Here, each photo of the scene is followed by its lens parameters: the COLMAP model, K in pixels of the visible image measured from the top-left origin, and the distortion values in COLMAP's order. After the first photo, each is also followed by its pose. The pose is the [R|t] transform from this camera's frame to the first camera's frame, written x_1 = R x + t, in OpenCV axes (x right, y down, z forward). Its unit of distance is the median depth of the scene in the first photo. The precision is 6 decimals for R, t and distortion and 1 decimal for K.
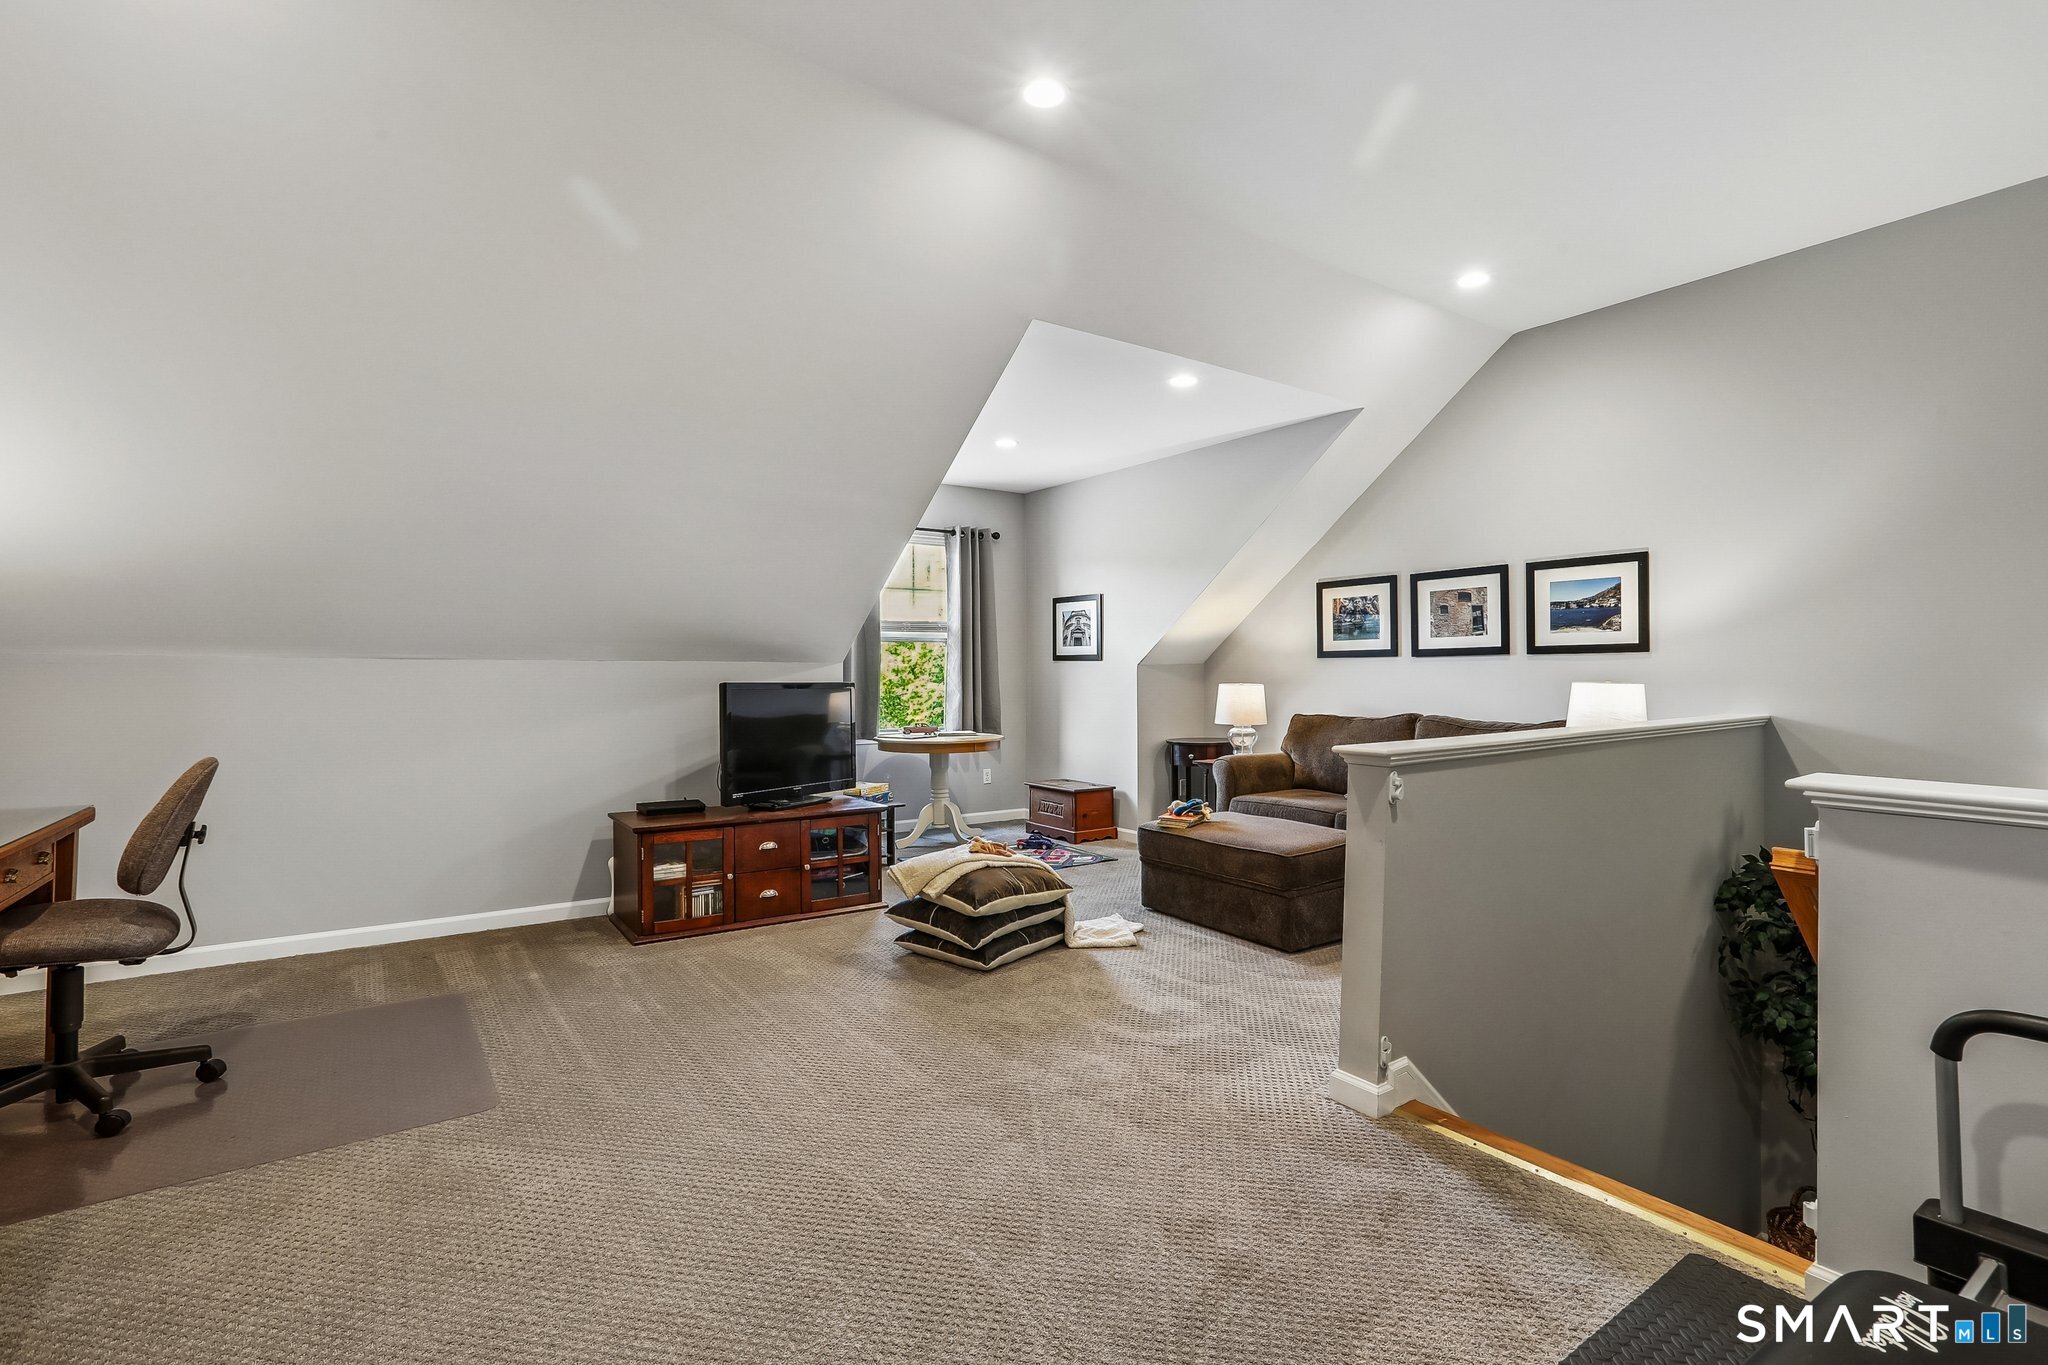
lens RADIAL K [[950.0, 0, 1023.6], [0, 950.0, 677.0], [0, 0, 1]] dist [-0.016905, 0.008272]
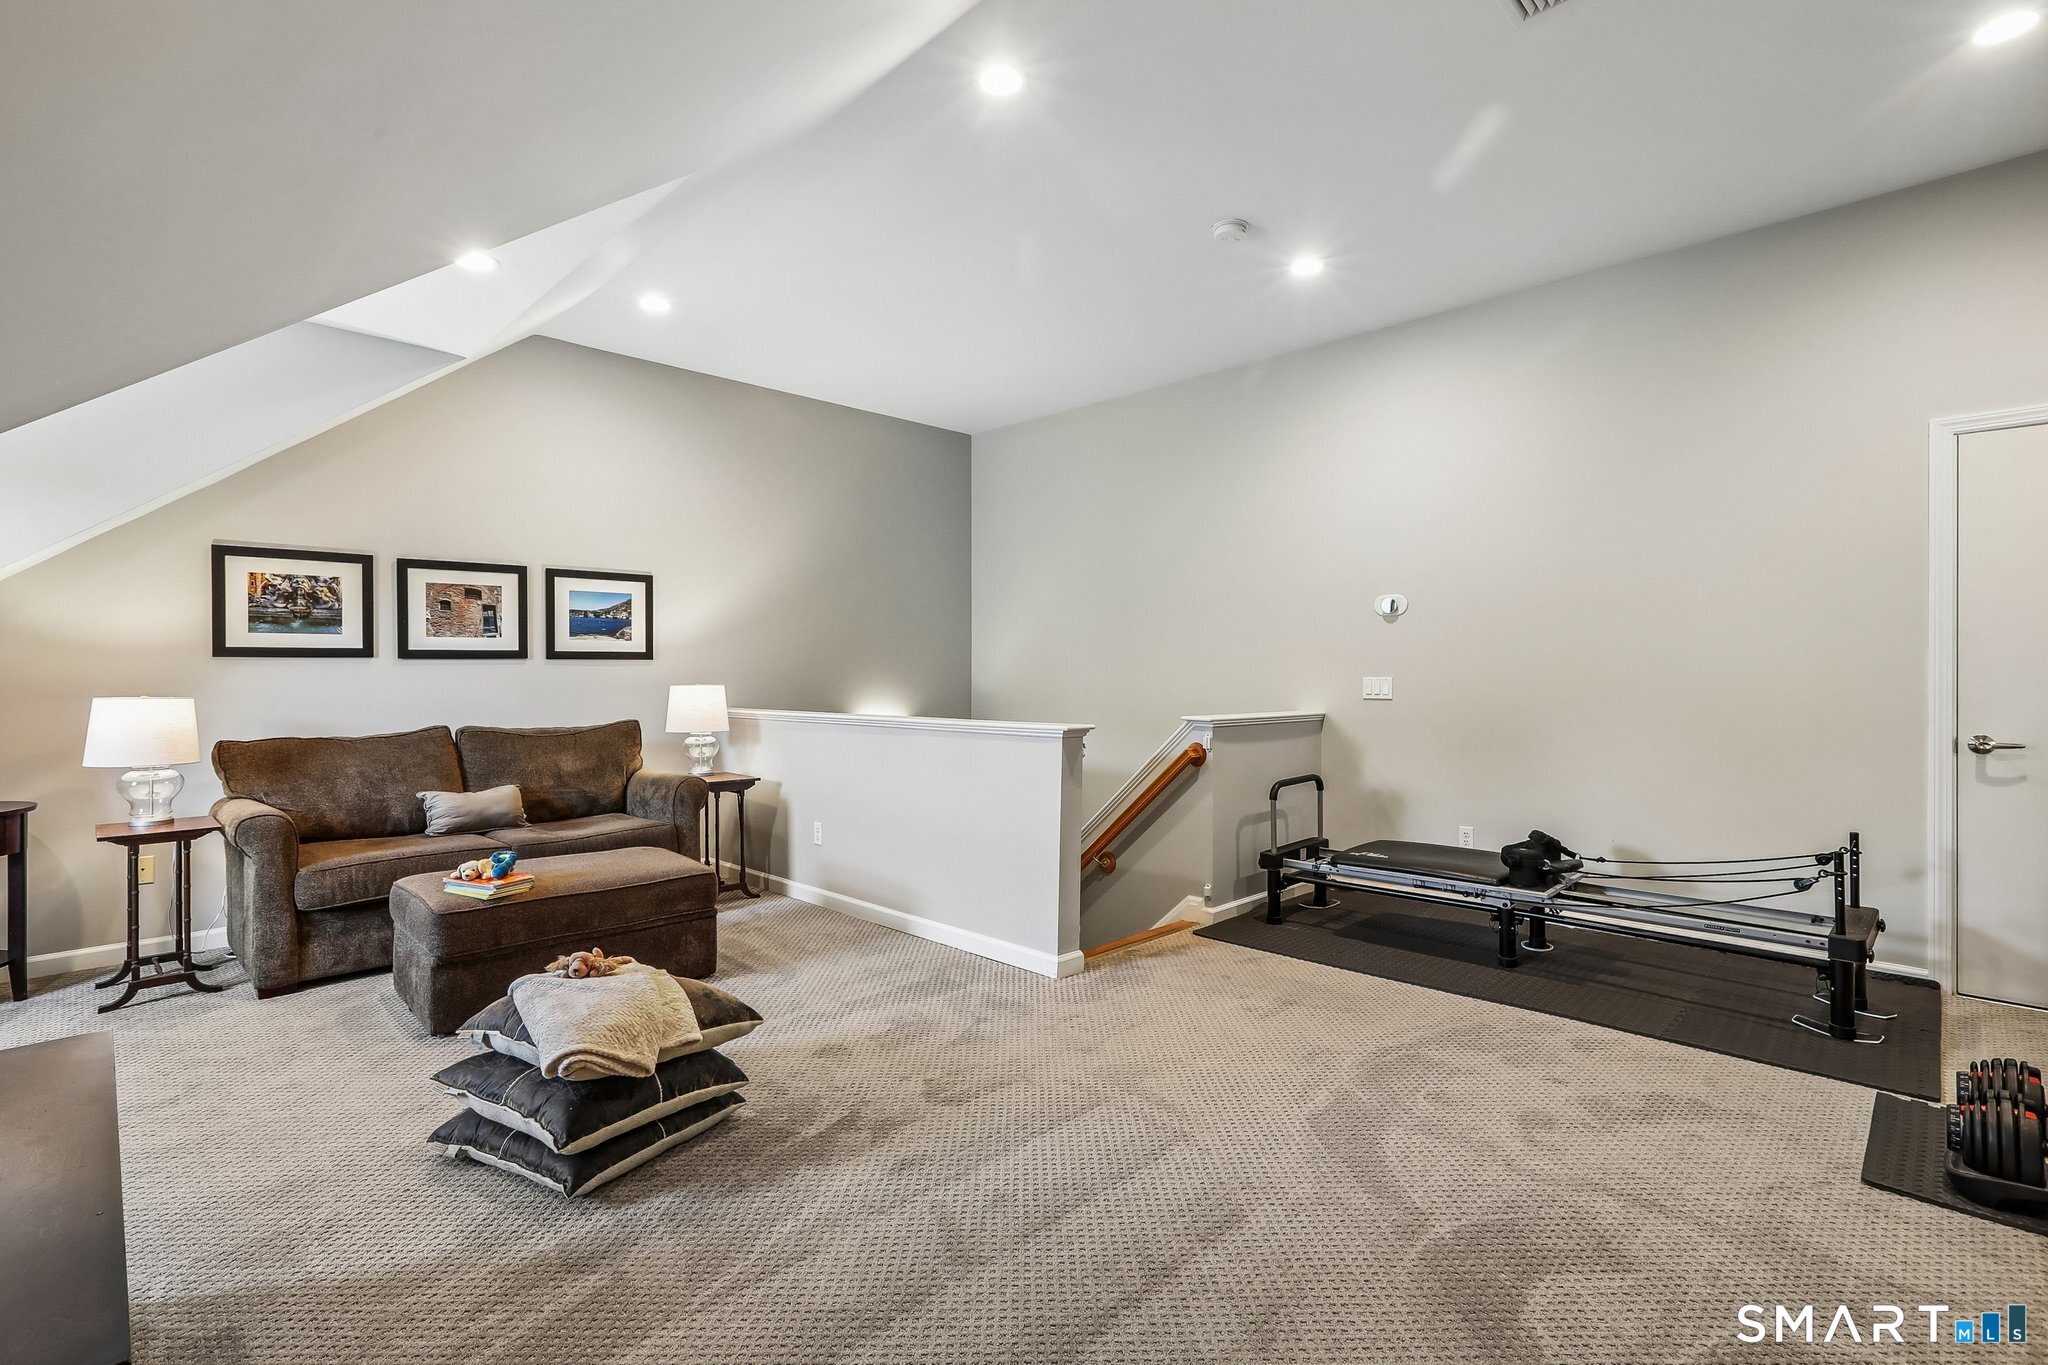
lens RADIAL K [[950.0, 0, 1023.9], [0, 950.0, 675.1], [0, 0, 1]] dist [-0.016905, 0.008272]
pose [[-0.173575, 0.004434, 0.984811, -0.534489], [0.011447, 0.999931, -0.002485, 0.001407], [-0.984754, 0.010842, -0.173614, 0.660171]]
